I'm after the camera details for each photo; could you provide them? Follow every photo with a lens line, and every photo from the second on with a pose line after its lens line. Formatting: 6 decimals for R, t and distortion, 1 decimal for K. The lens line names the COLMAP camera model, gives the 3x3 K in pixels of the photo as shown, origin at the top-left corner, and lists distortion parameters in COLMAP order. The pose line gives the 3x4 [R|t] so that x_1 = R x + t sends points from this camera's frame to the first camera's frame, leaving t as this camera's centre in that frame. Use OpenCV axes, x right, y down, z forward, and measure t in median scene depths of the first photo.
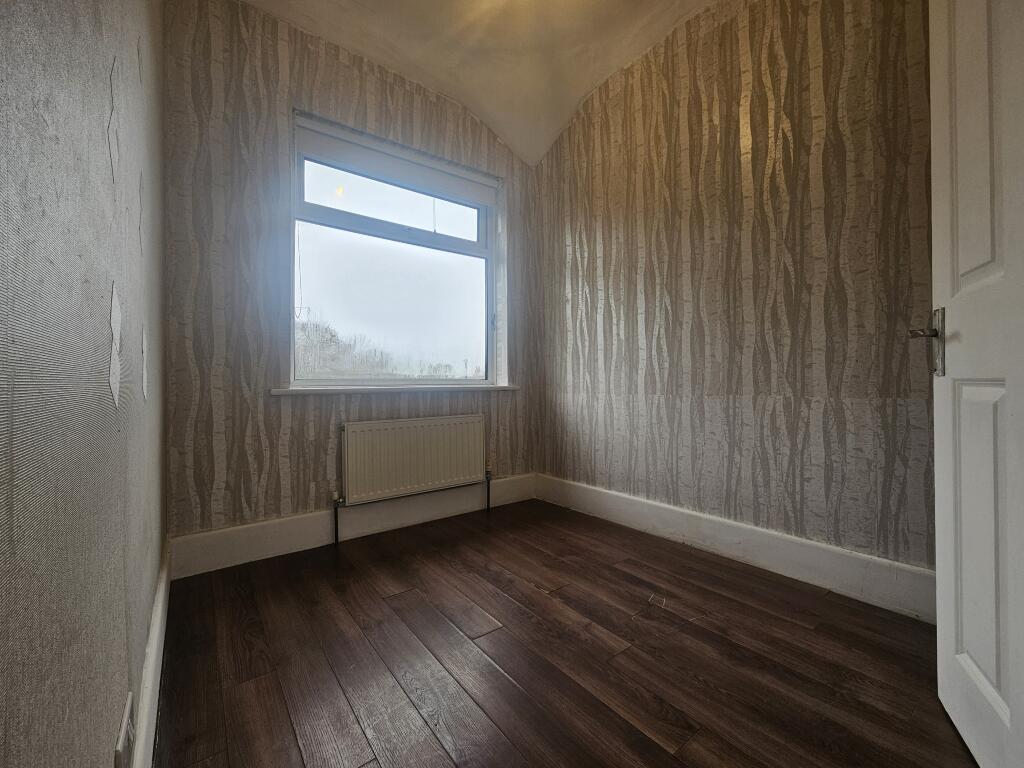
lens RADIAL K [[425.2, 0, 514.3], [0, 425.2, 382.2], [0, 0, 1]] dist [0.005416, -0.000446]
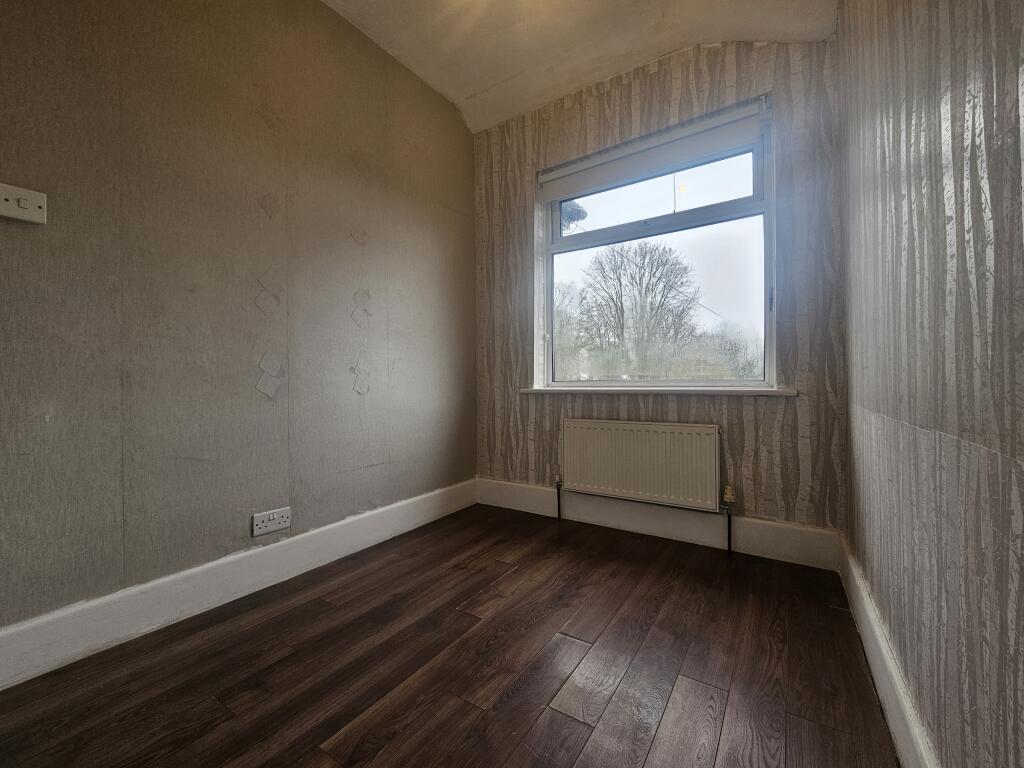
lens RADIAL K [[425.2, 0, 511.1], [0, 425.2, 382.2], [0, 0, 1]] dist [0.005416, -0.000446]
pose [[0.322869, 0.004438, -0.946433, 0.679077], [0.004535, 0.999970, 0.006236, -0.012943], [0.946433, -0.006305, 0.322839, 0.499797]]
